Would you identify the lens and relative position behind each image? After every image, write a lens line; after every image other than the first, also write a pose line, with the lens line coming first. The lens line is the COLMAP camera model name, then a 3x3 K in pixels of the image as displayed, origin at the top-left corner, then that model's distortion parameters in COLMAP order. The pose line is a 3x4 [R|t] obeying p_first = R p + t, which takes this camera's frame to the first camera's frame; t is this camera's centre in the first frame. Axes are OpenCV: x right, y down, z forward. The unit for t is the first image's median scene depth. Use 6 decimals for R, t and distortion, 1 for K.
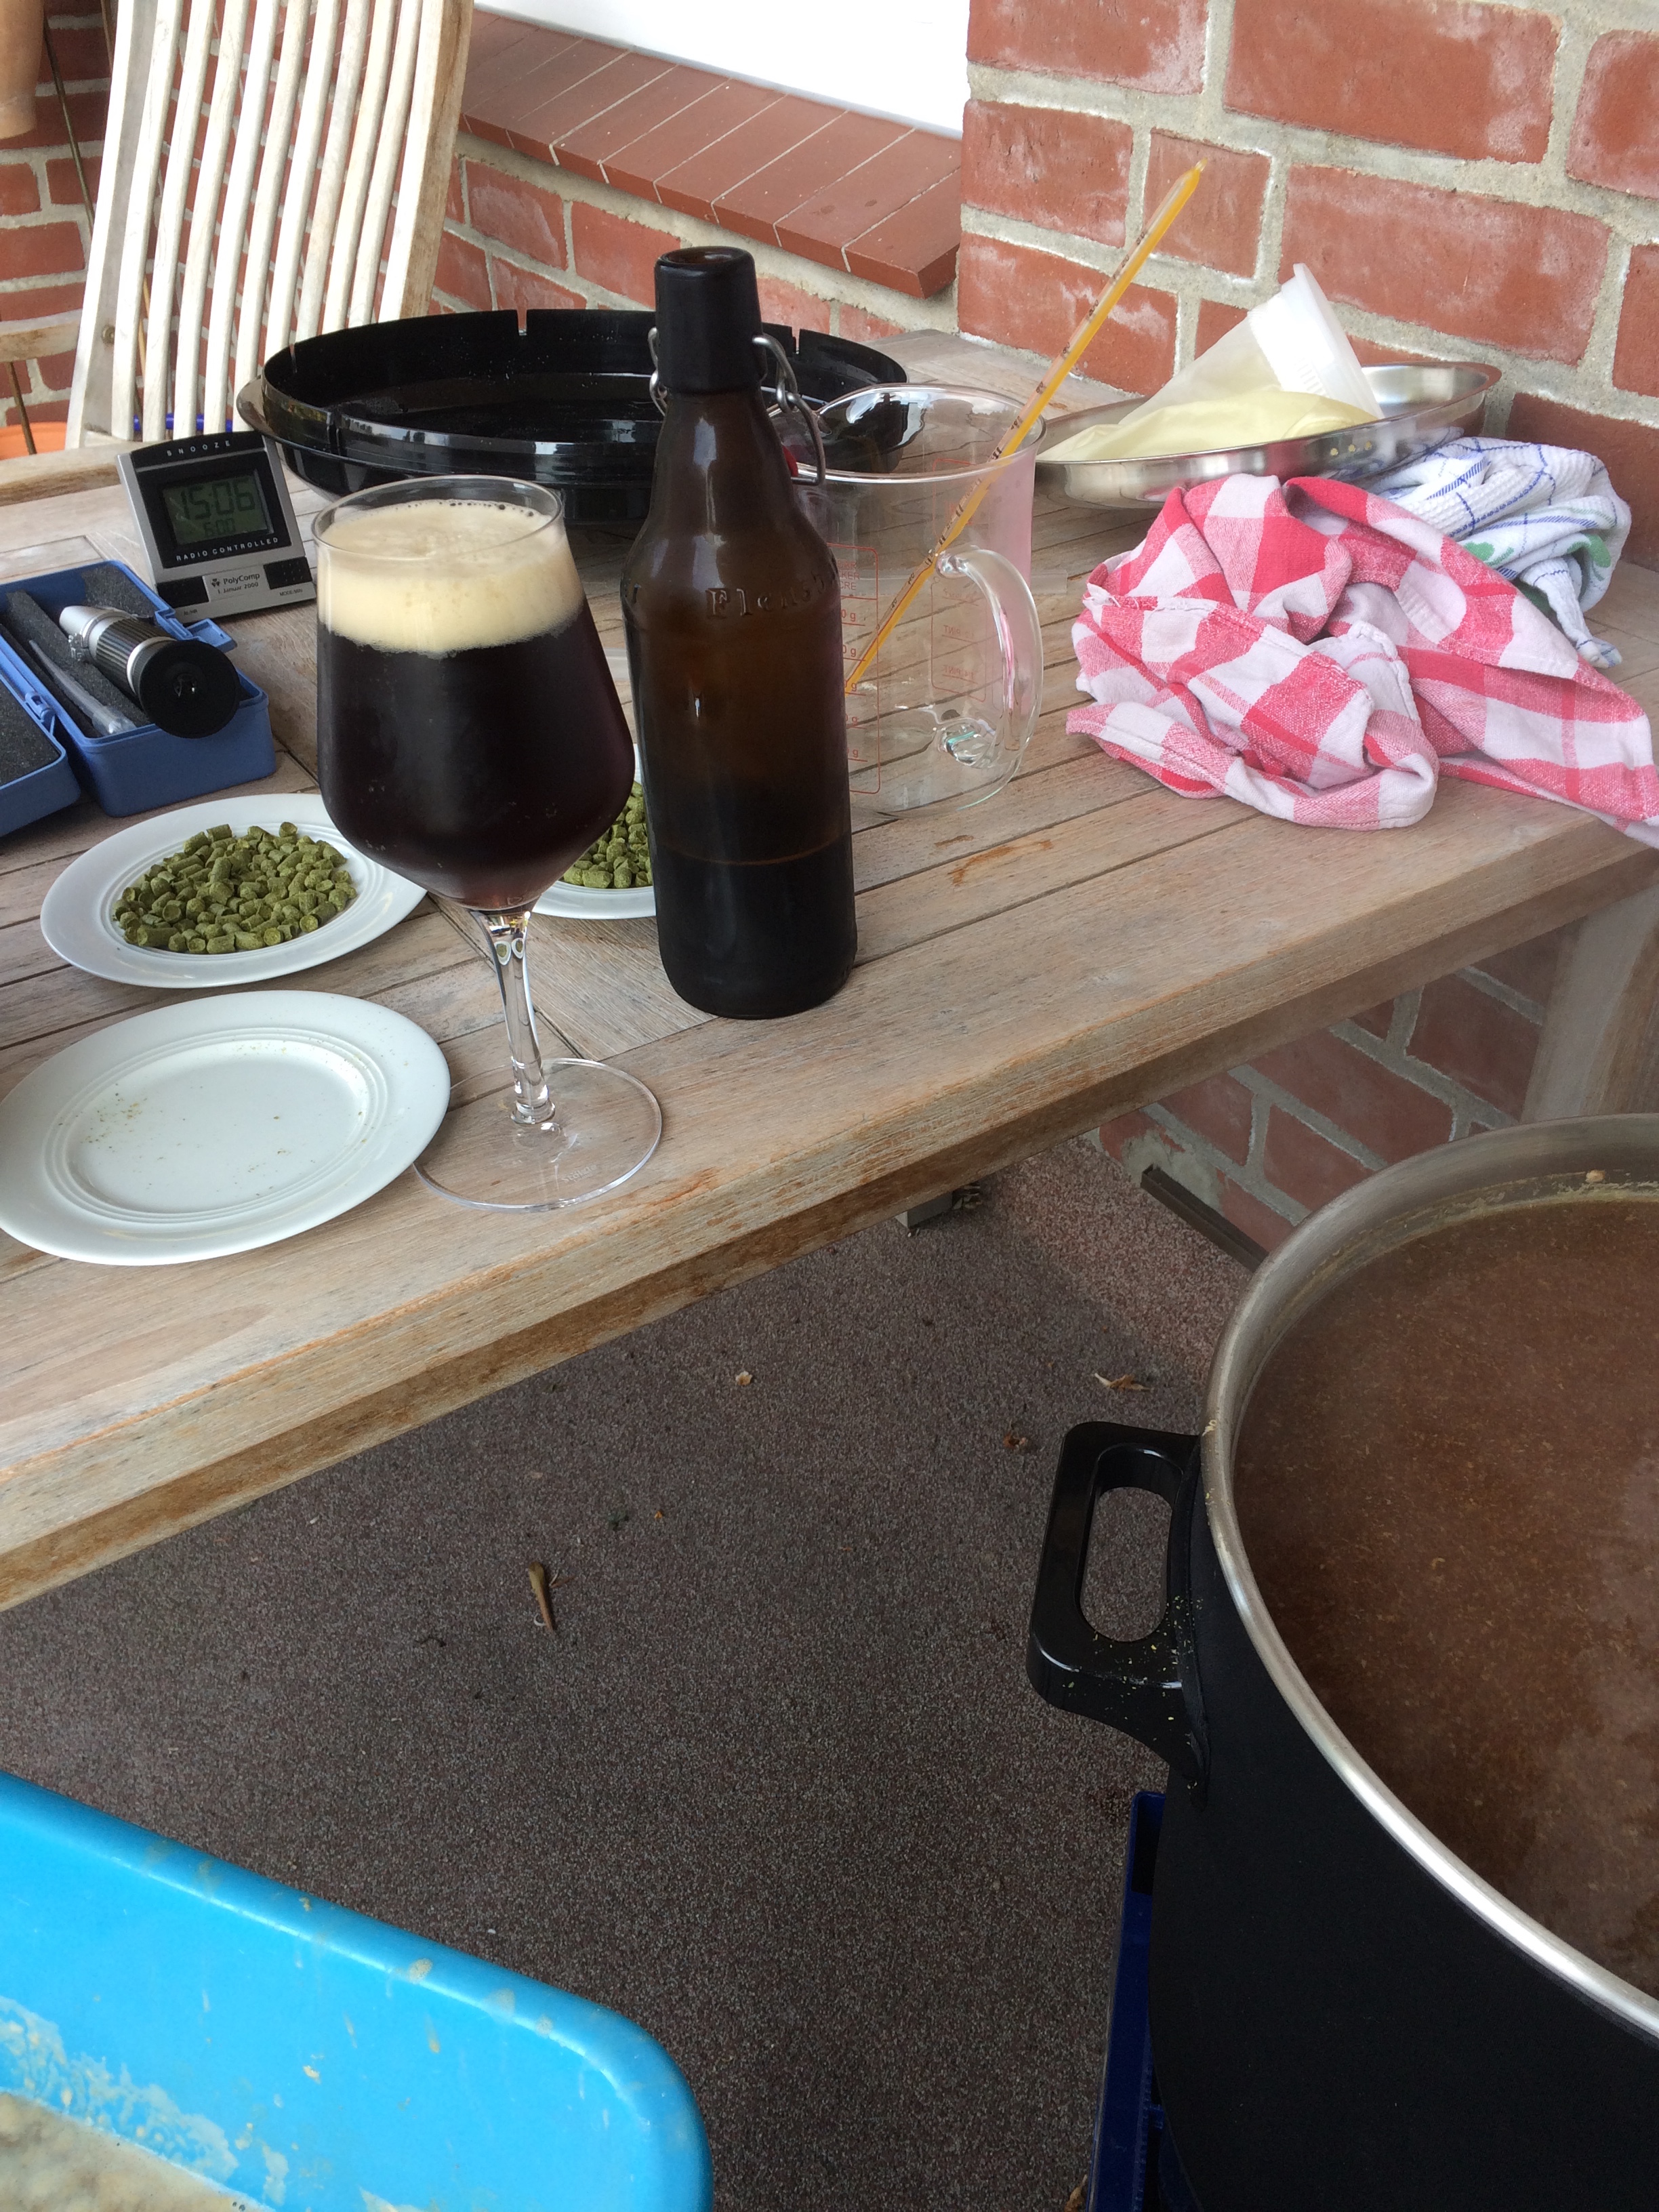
lens RADIAL K [[1852.9, 0, 836.1], [0, 1852.9, 1100.8], [0, 0, 1]] dist [0.051172, -0.076540]
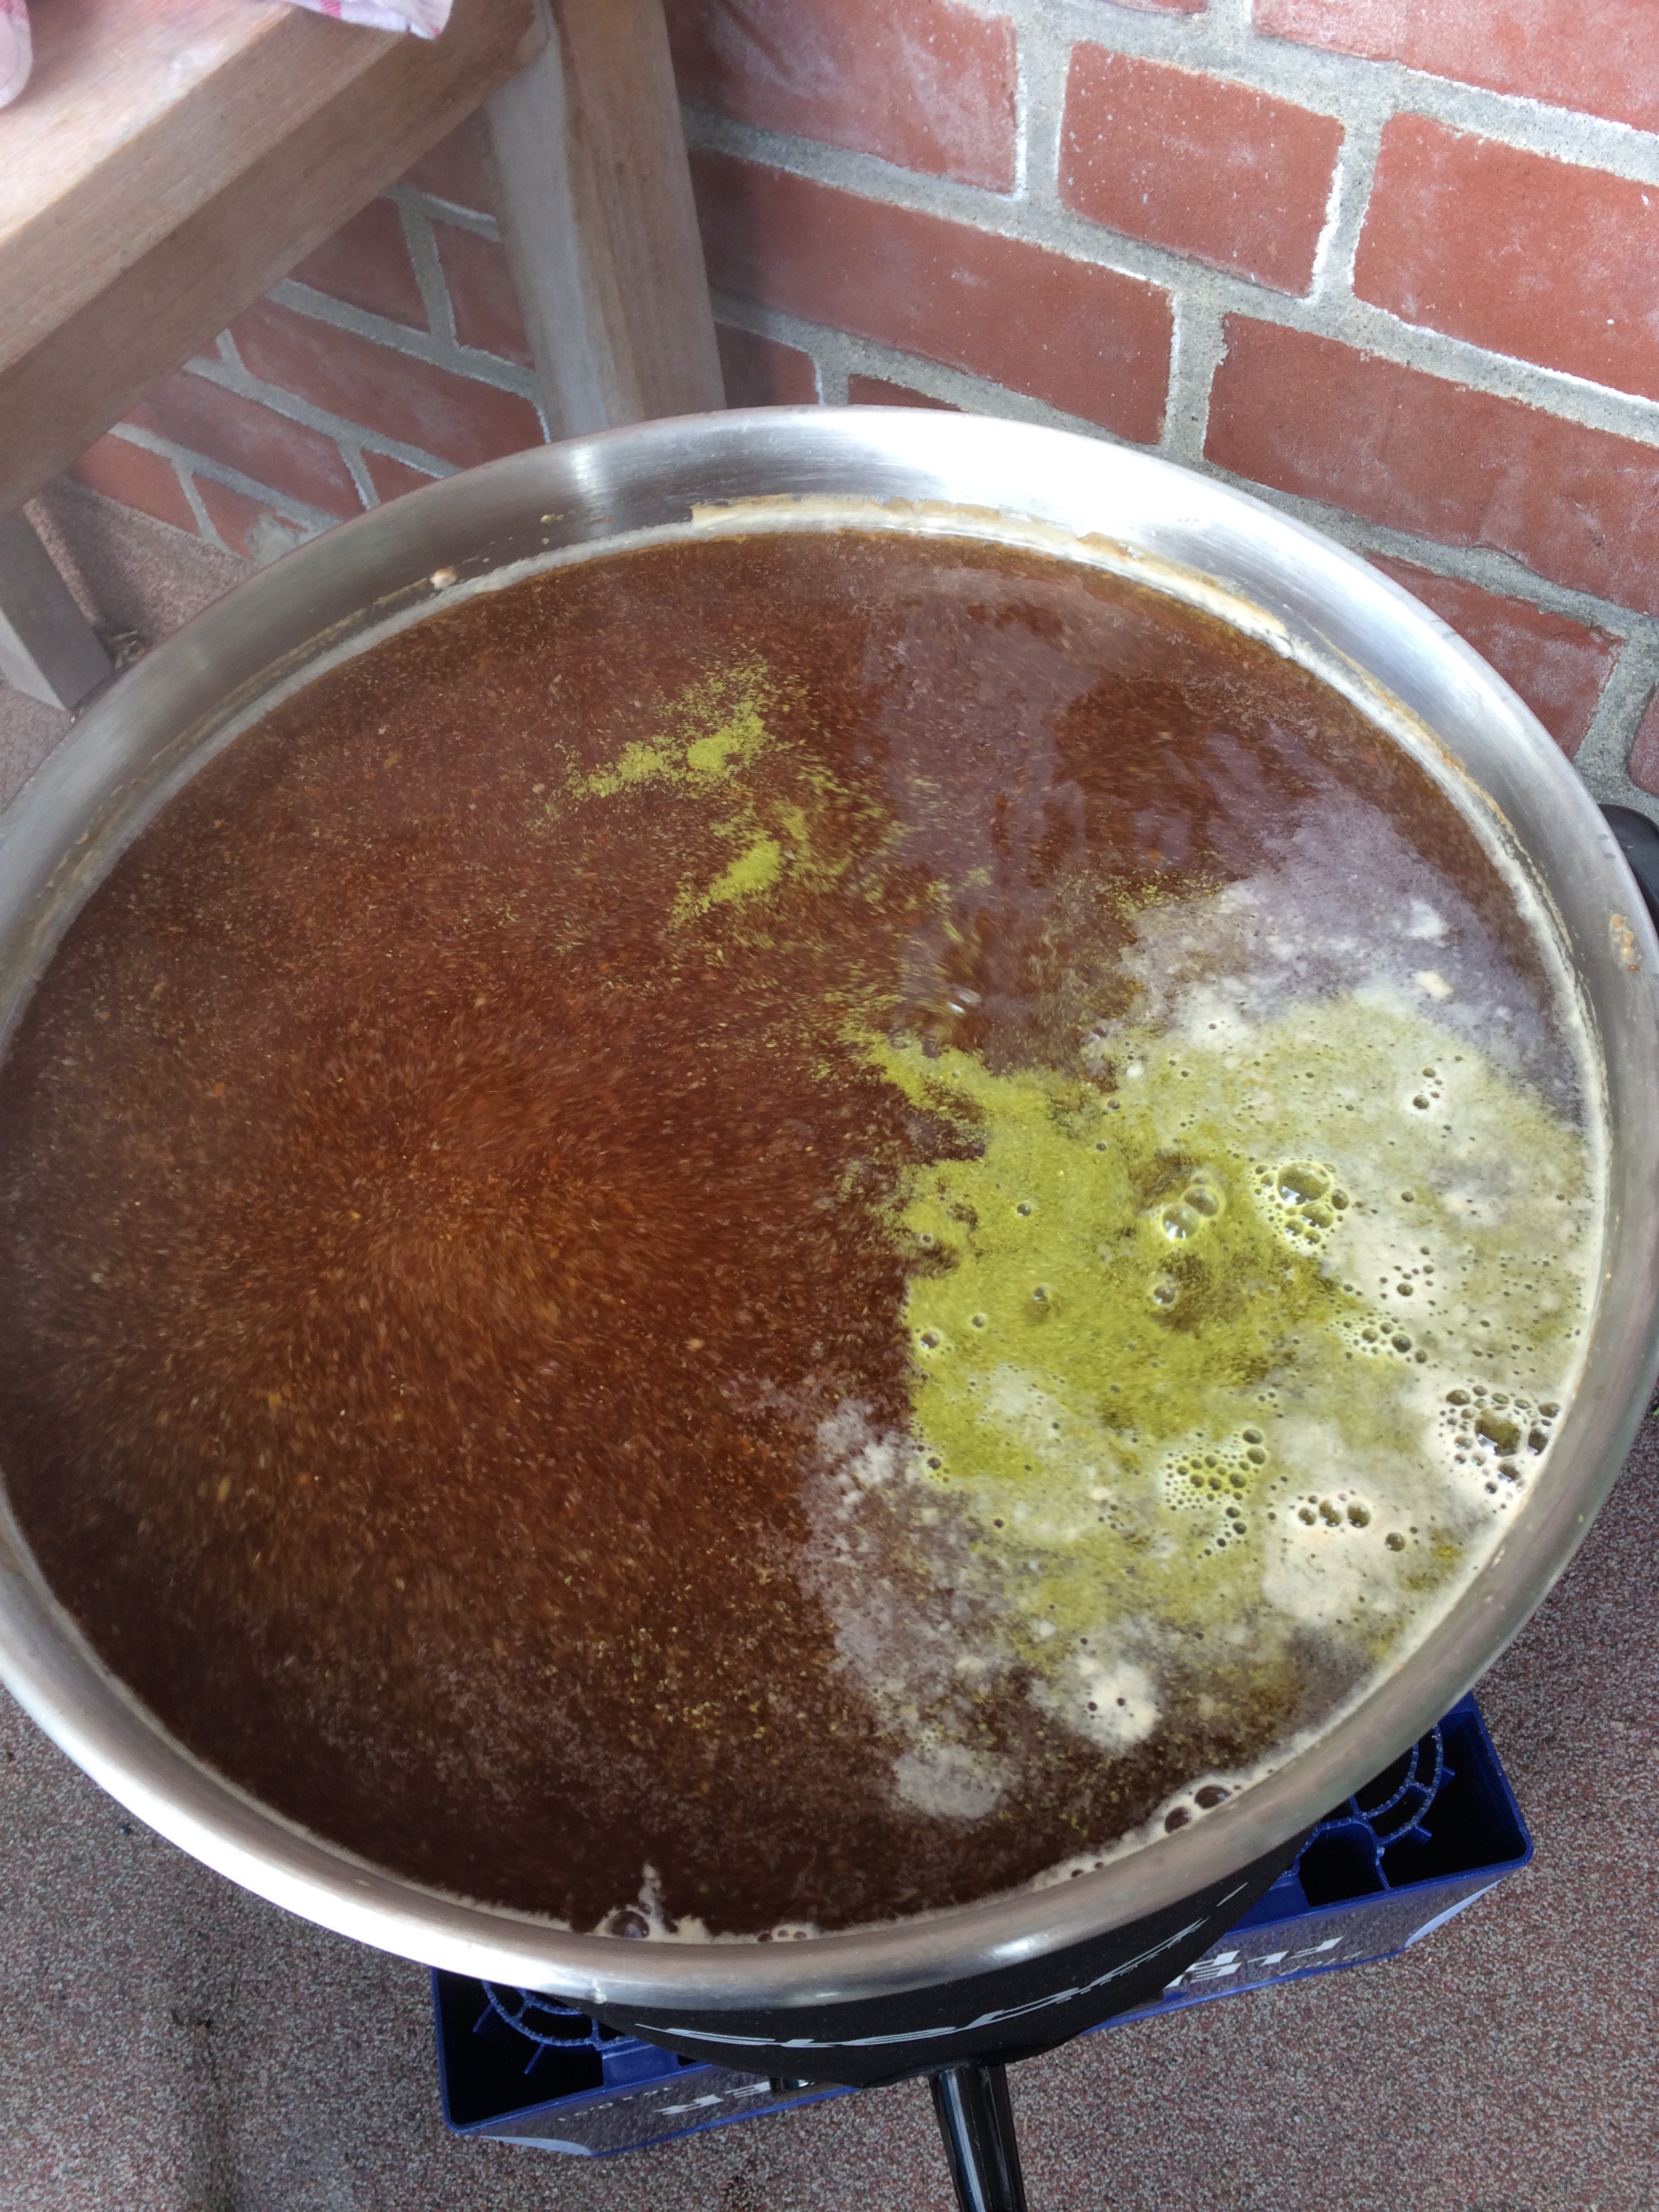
lens RADIAL K [[1852.9, 0, 827.4], [0, 1852.9, 1093.3], [0, 0, 1]] dist [0.051172, -0.076540]
pose [[0.909292, -0.381094, 0.167197, 0.322893], [0.293179, 0.871751, 0.392551, -0.022004], [-0.295353, -0.307925, 0.904405, 0.240897]]
